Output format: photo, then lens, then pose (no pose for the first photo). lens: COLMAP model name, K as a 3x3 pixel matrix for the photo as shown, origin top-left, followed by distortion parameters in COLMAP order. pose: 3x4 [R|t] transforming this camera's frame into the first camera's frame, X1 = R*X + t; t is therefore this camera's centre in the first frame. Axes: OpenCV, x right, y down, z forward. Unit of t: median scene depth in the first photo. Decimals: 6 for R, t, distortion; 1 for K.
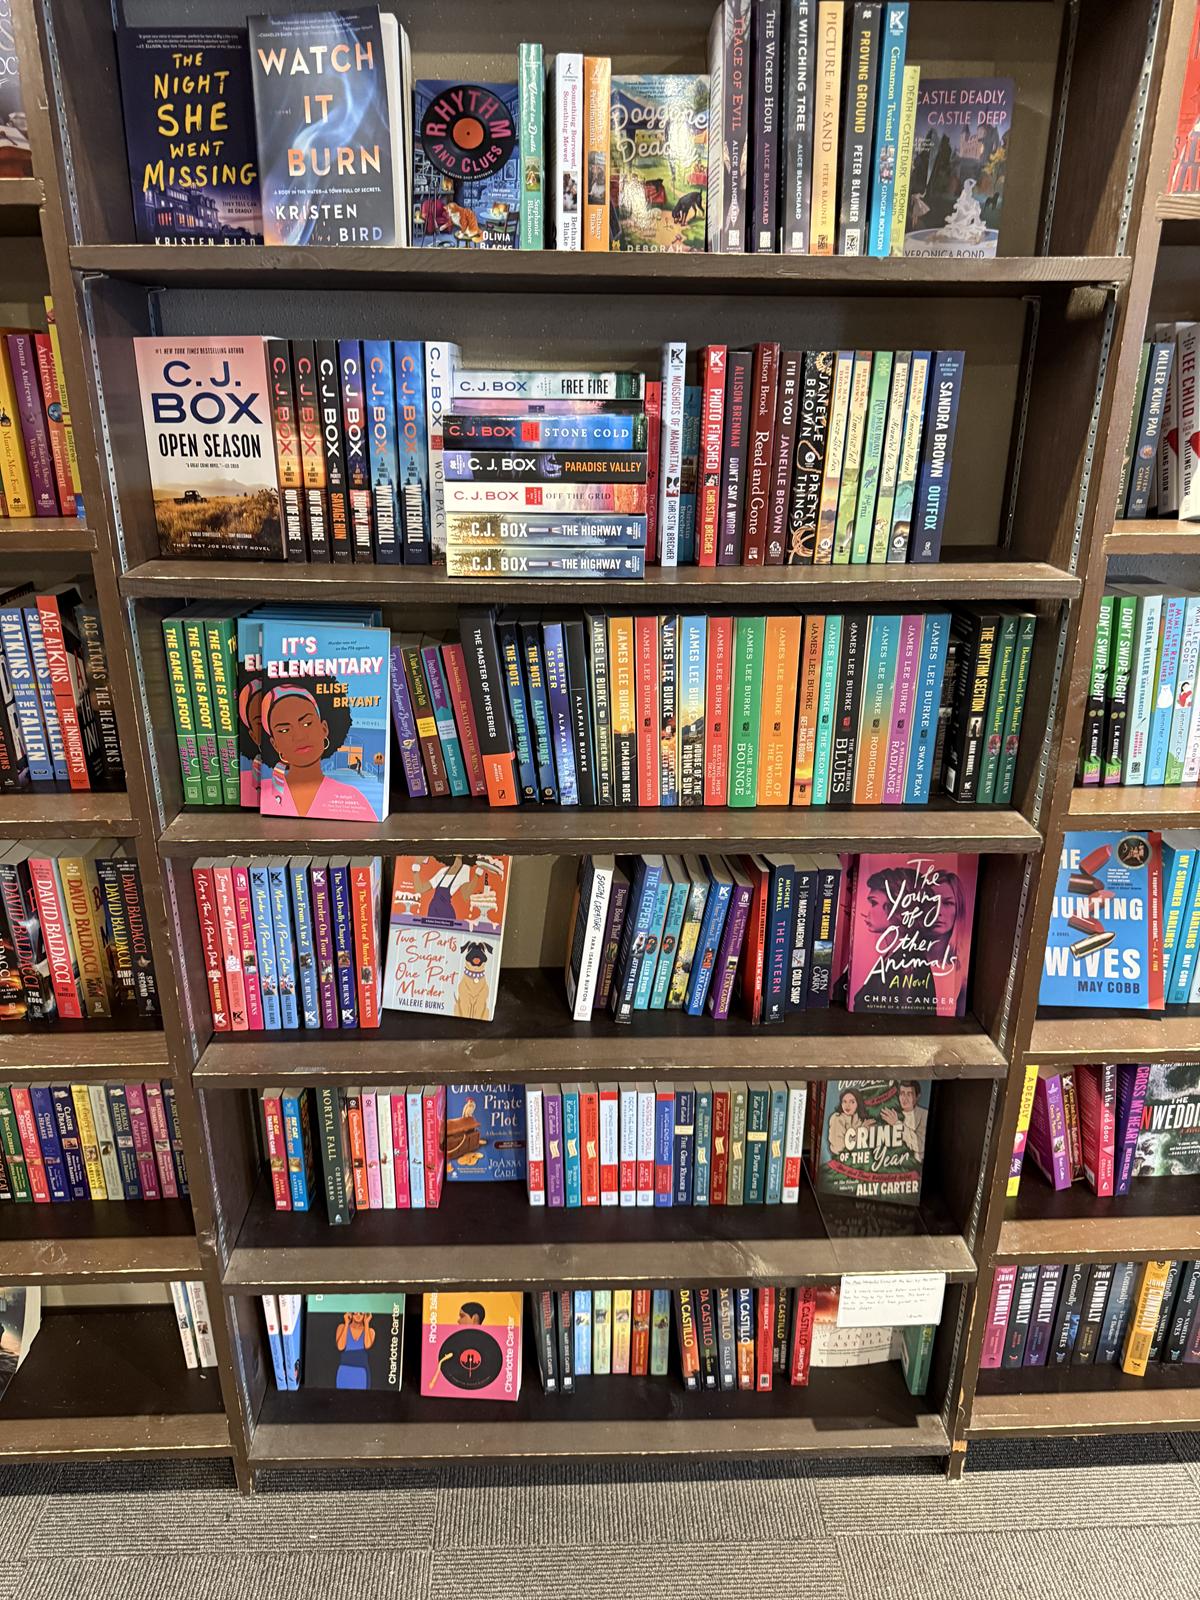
lens RADIAL K [[1148.8, 0, 592.7], [0, 1148.8, 802.4], [0, 0, 1]] dist [0.059546, -0.077864]
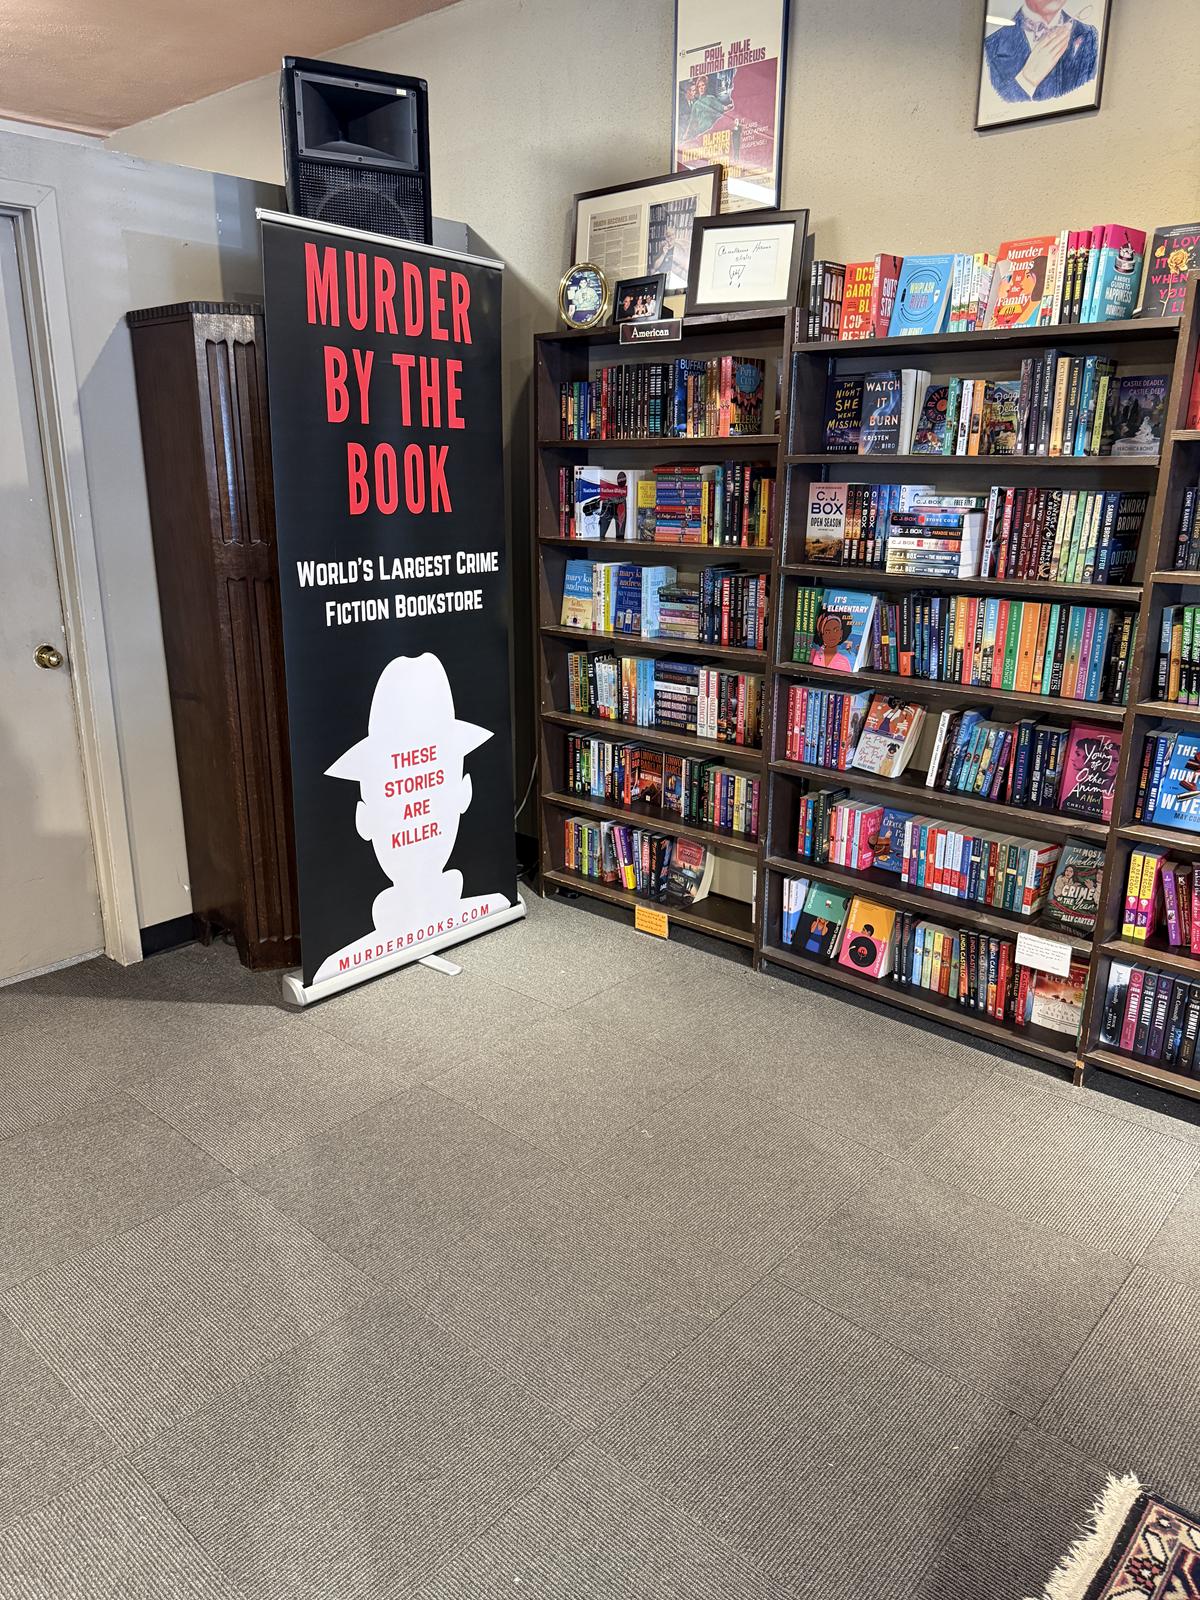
lens RADIAL K [[1148.8, 0, 590.3], [0, 1148.8, 800.8], [0, 0, 1]] dist [0.059546, -0.077864]
pose [[0.725419, 0.193830, -0.660453, 1.062618], [-0.247153, 0.968891, 0.012886, 0.380168], [0.642404, 0.153885, 0.750757, -1.144476]]
